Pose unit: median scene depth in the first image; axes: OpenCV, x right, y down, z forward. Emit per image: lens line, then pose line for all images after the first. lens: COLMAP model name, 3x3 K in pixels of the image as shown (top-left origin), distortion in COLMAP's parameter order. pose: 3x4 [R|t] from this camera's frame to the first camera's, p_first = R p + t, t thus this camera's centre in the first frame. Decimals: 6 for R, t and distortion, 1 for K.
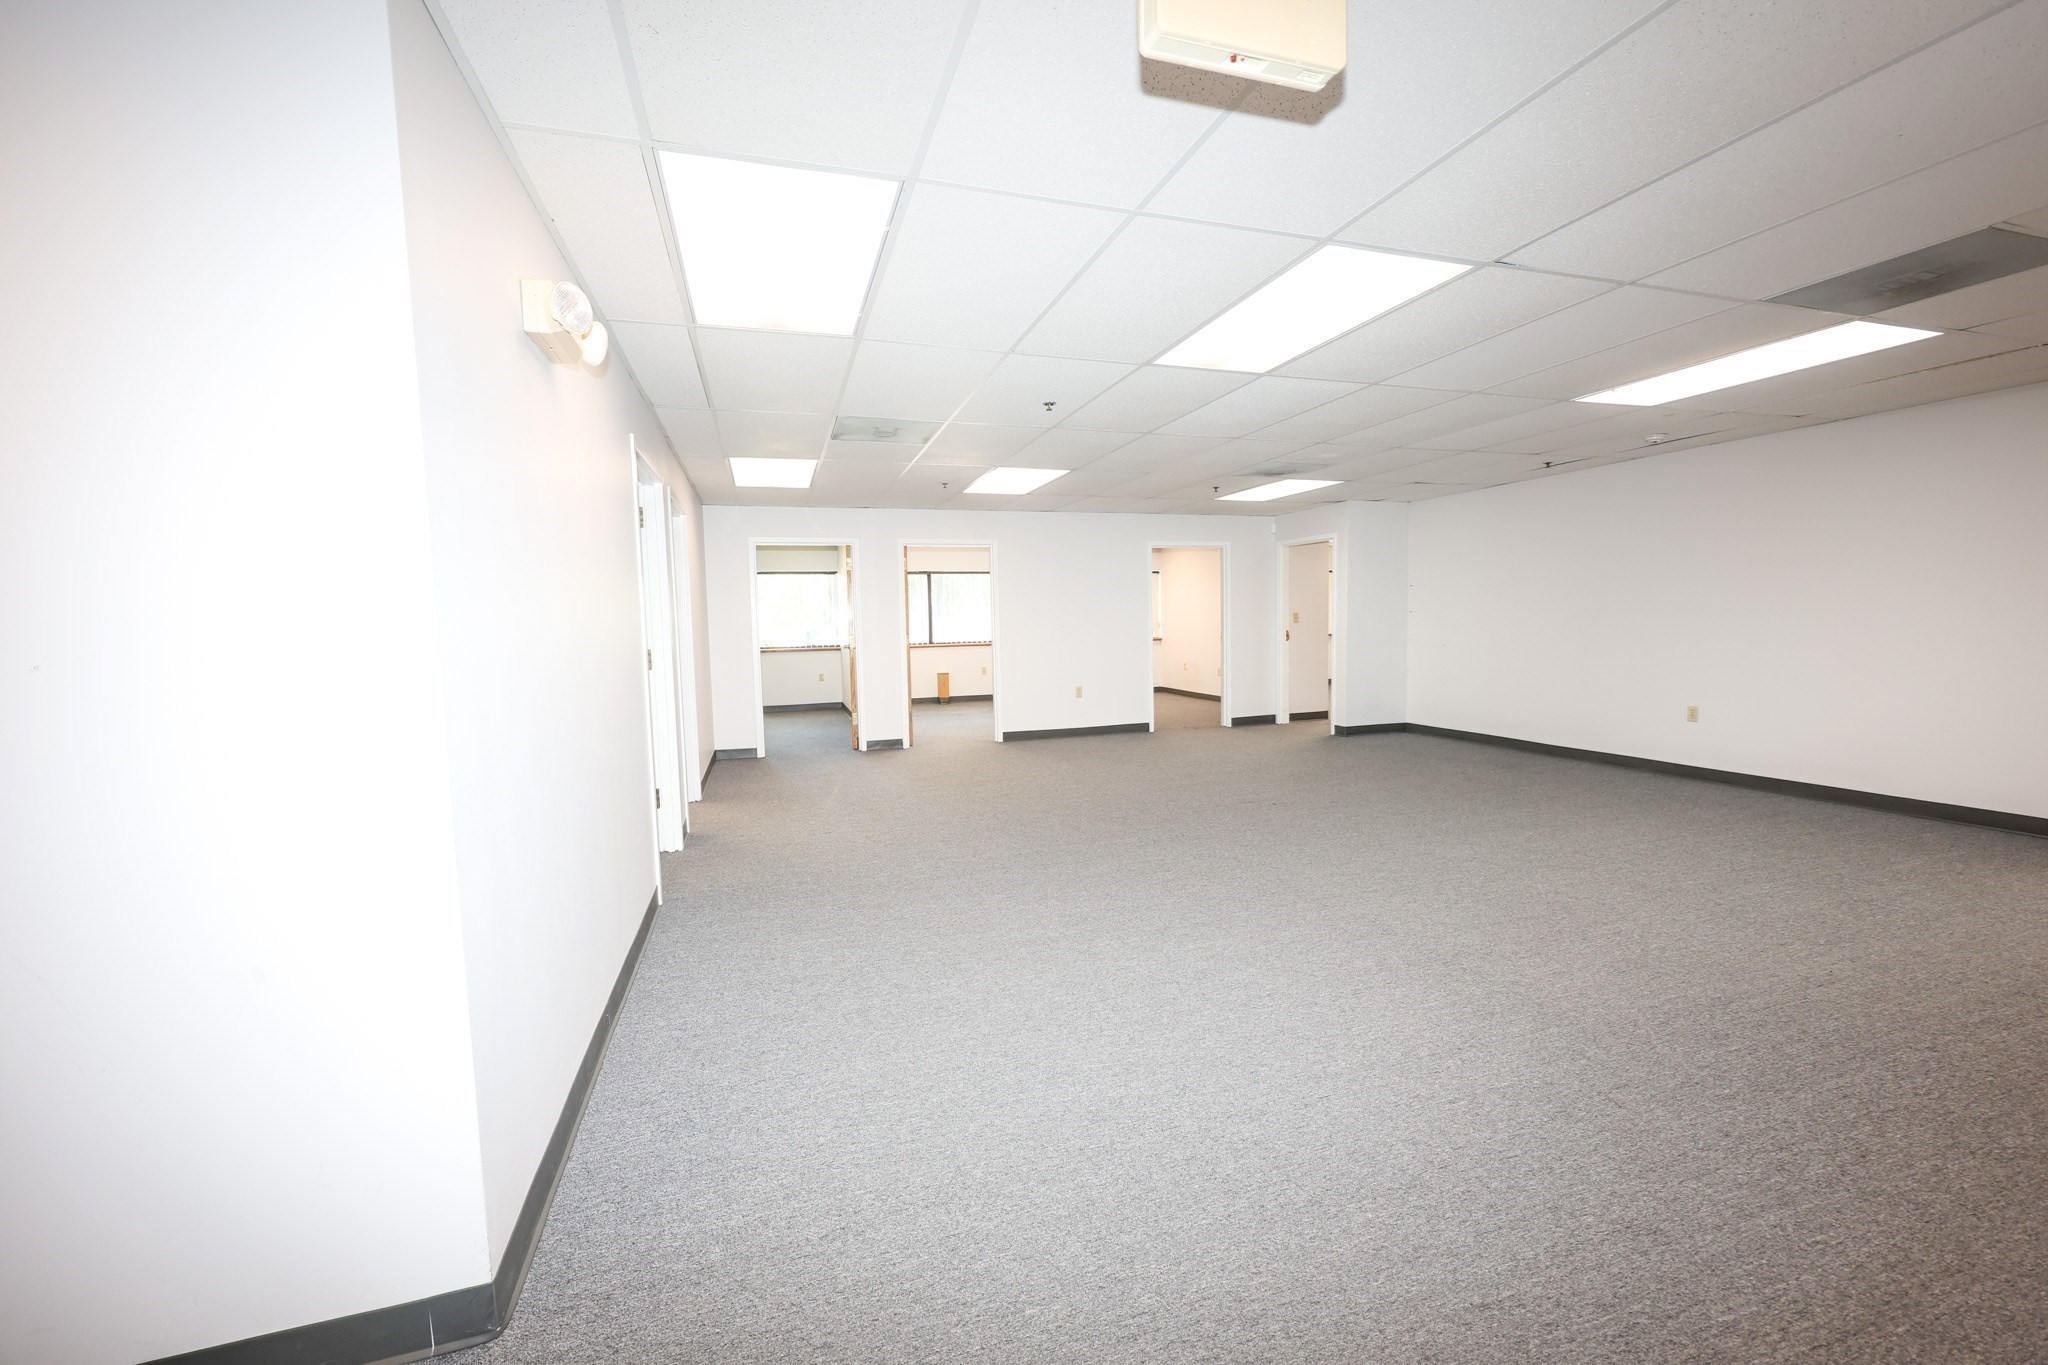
lens RADIAL K [[820.2, 0, 1028.4], [0, 820.2, 673.4], [0, 0, 1]] dist [-0.004111, 0.000061]
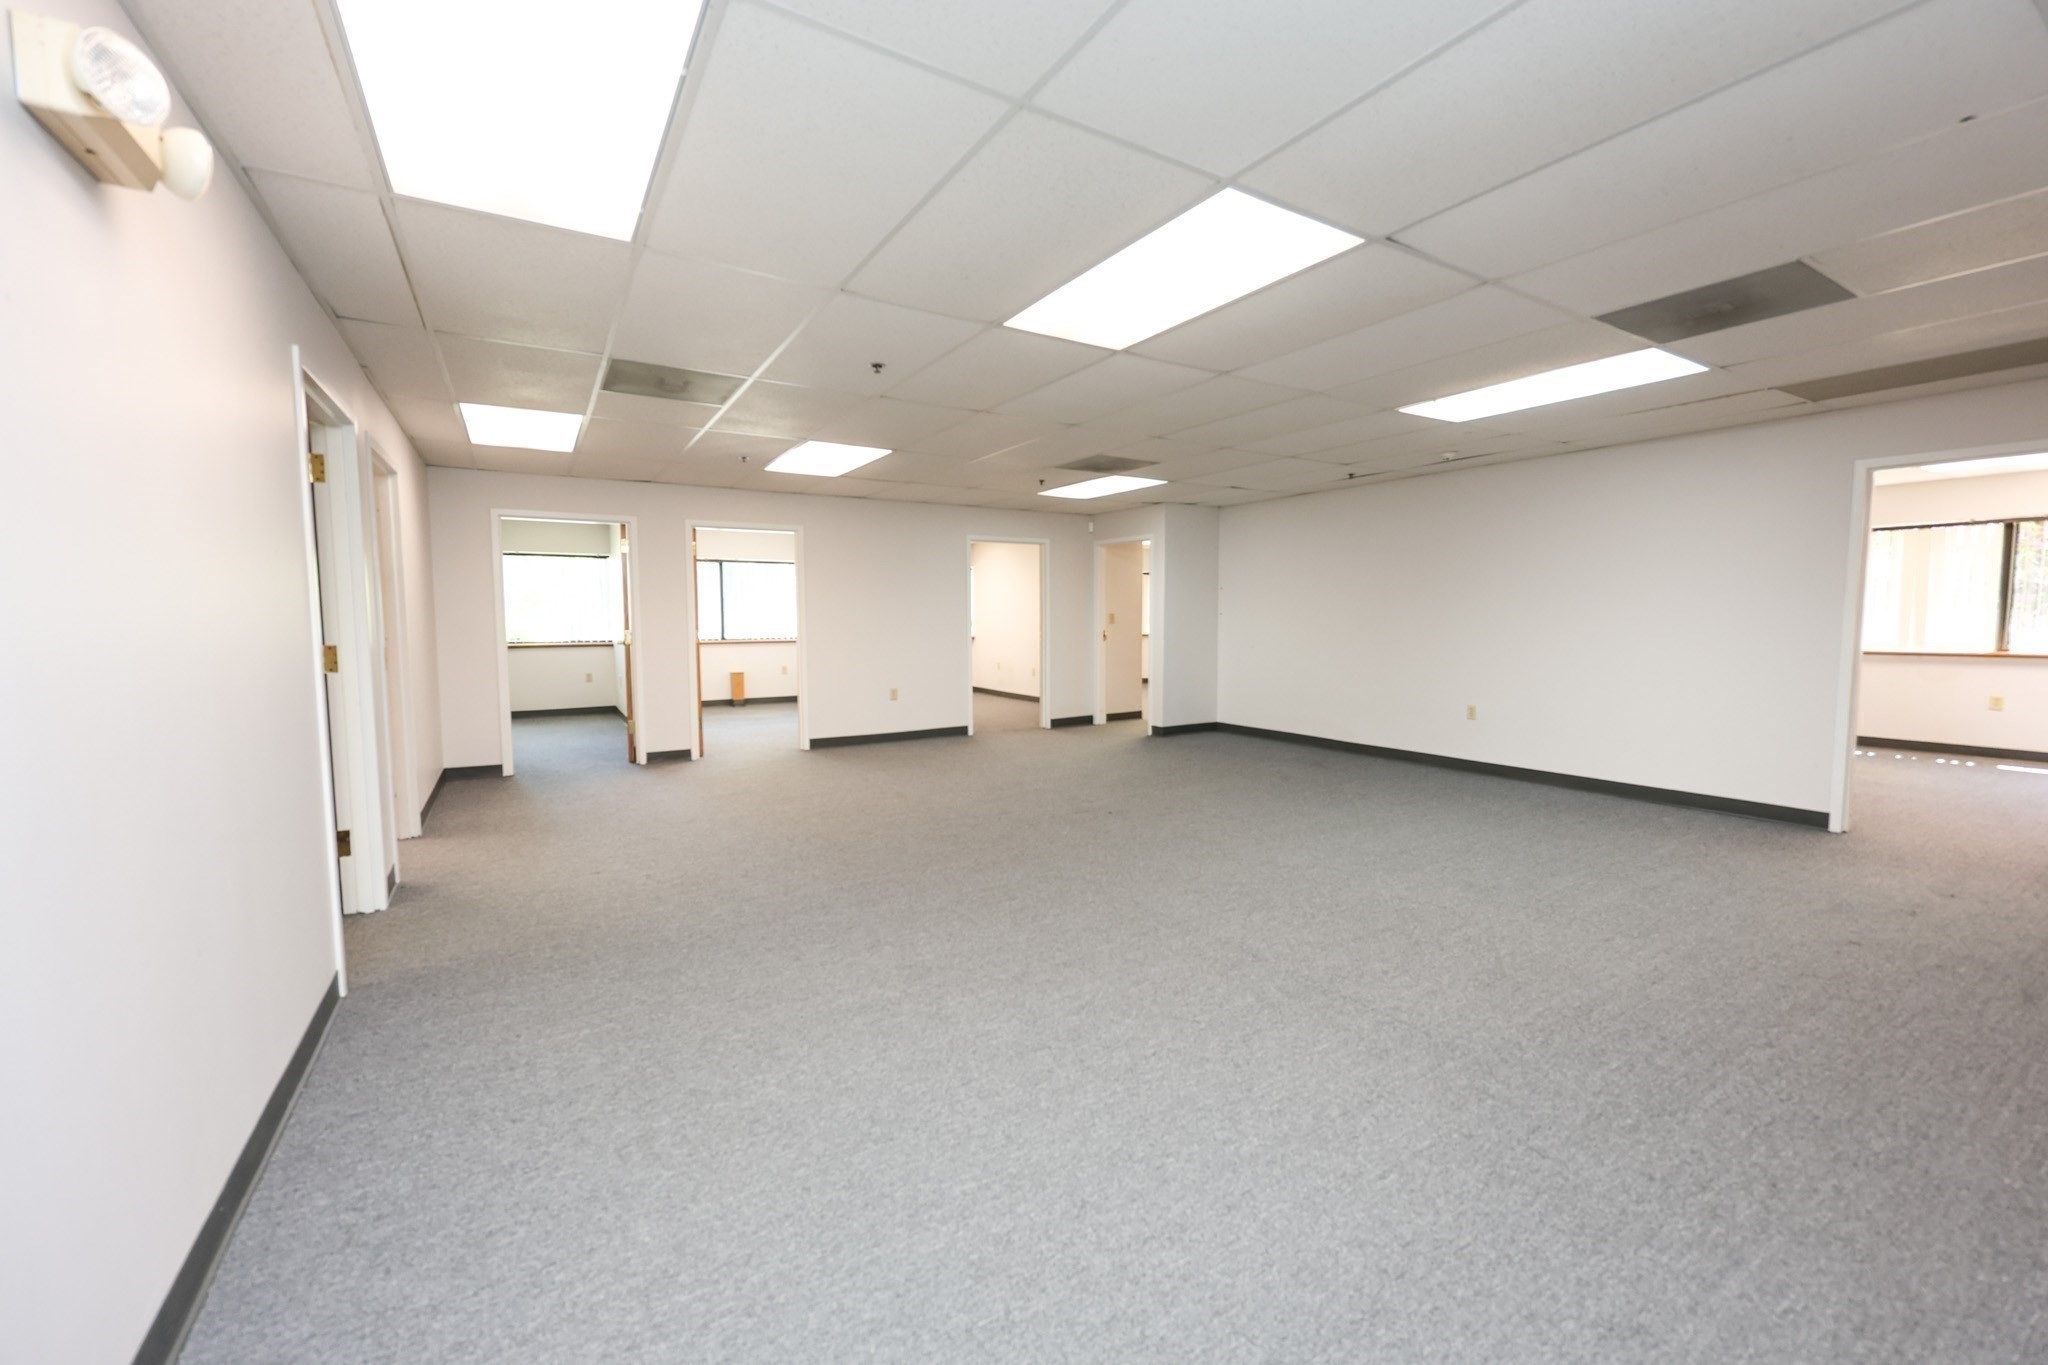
lens RADIAL K [[820.2, 0, 1032.9], [0, 820.2, 669.5], [0, 0, 1]] dist [-0.004111, 0.000061]
pose [[0.969394, 0.001033, 0.245507, -0.035881], [-0.000620, 0.999998, -0.001758, -0.008979], [-0.245508, 0.001552, 0.969393, 0.158365]]
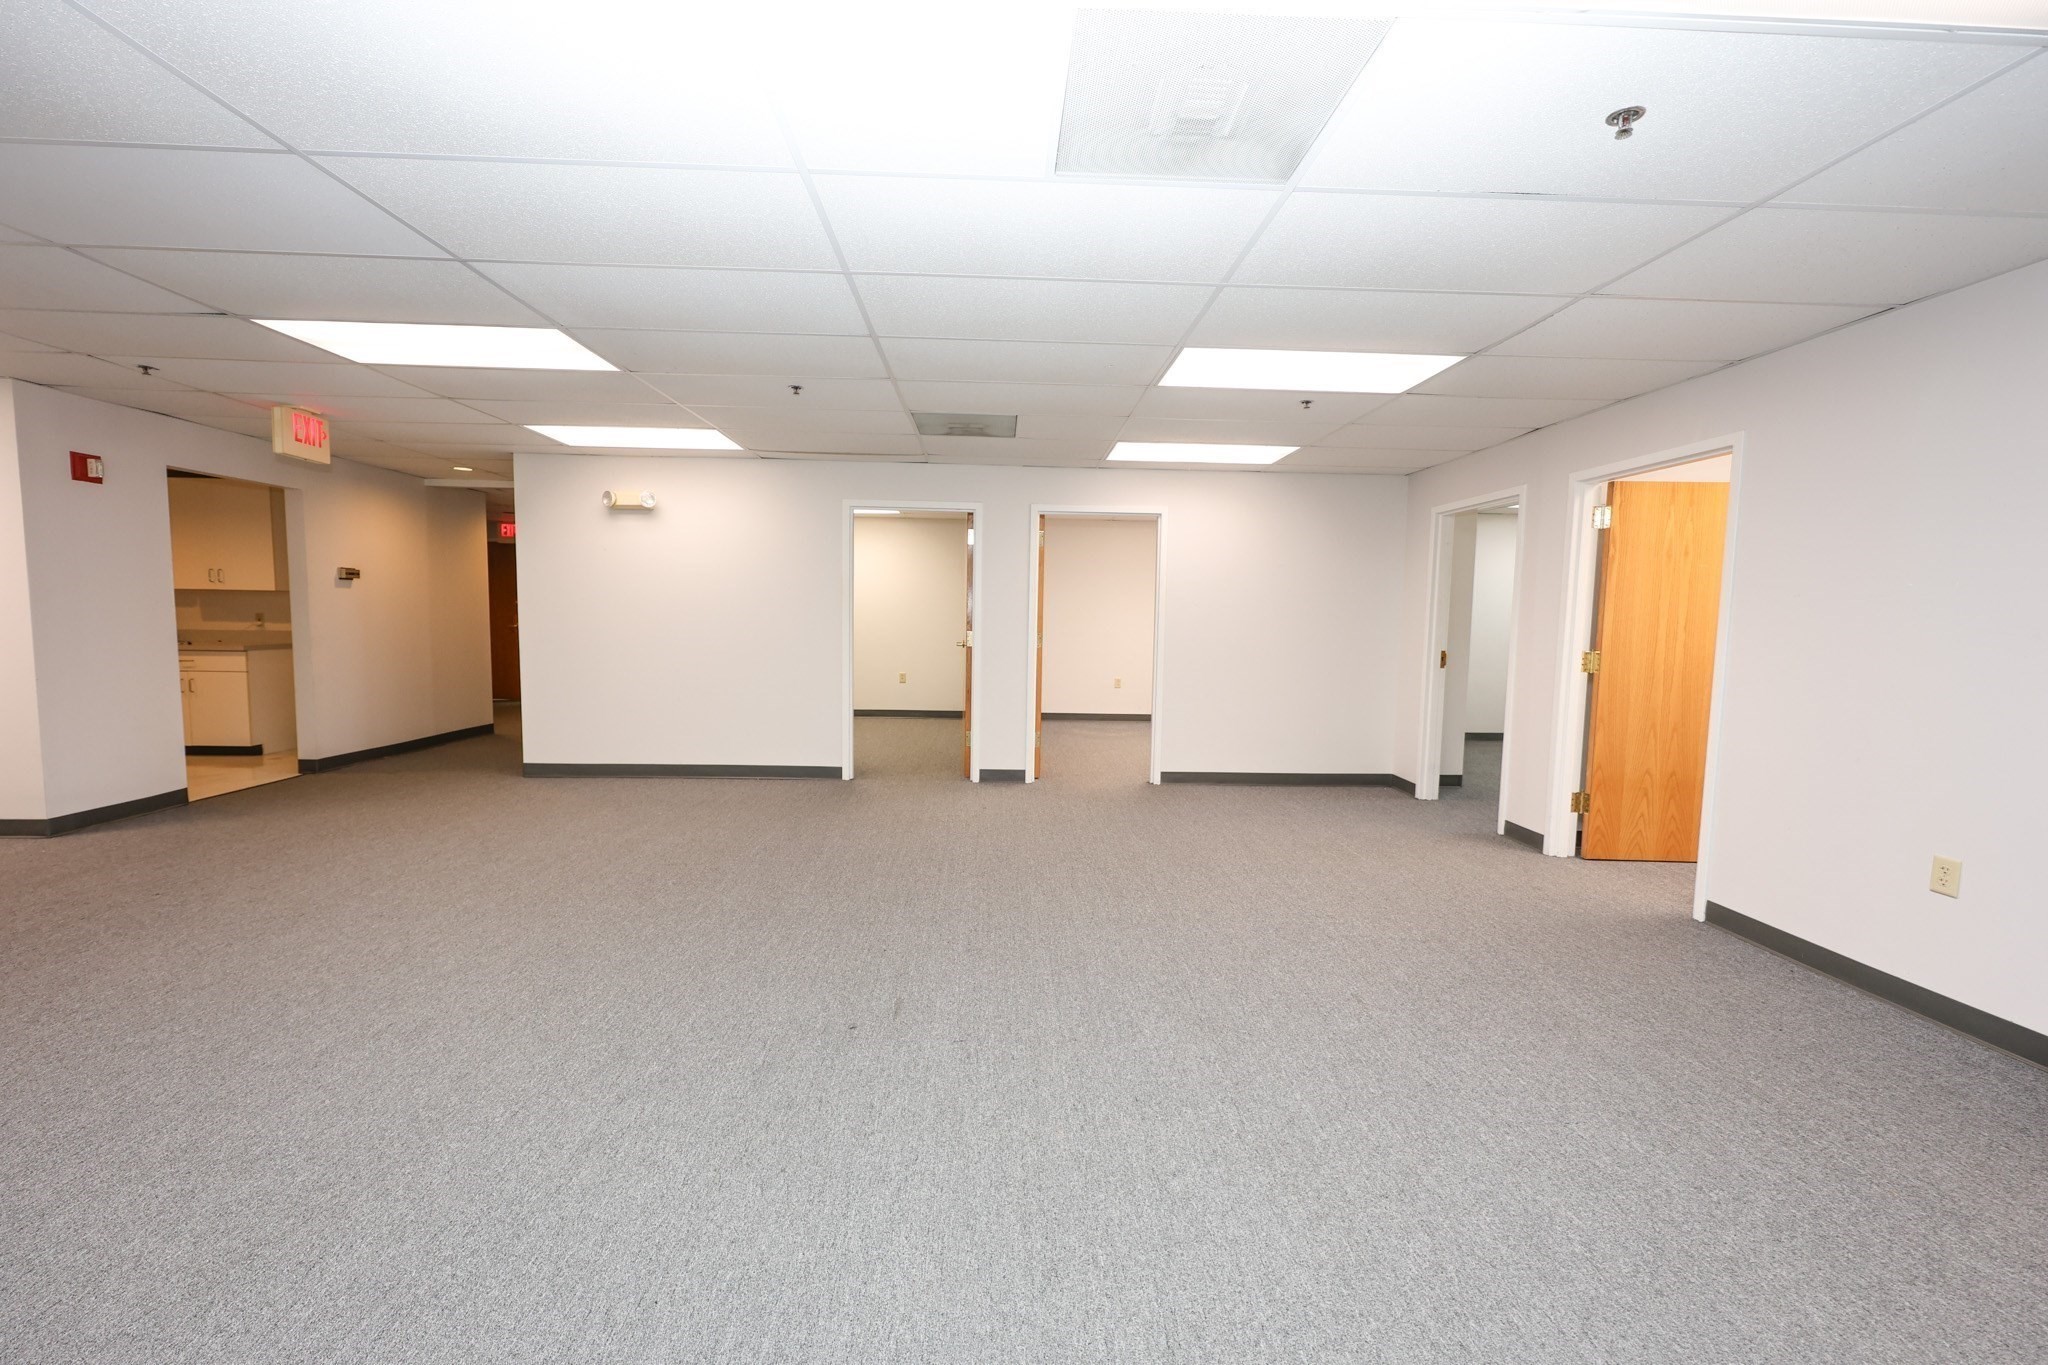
lens RADIAL K [[820.2, 0, 1023.9], [0, 820.2, 679.2], [0, 0, 1]] dist [-0.004111, 0.000061]
pose [[-0.272131, 0.088181, -0.958211, 1.156964], [-0.072650, 0.991067, 0.111837, -0.154782], [0.959514, 0.100048, -0.263294, 1.994030]]
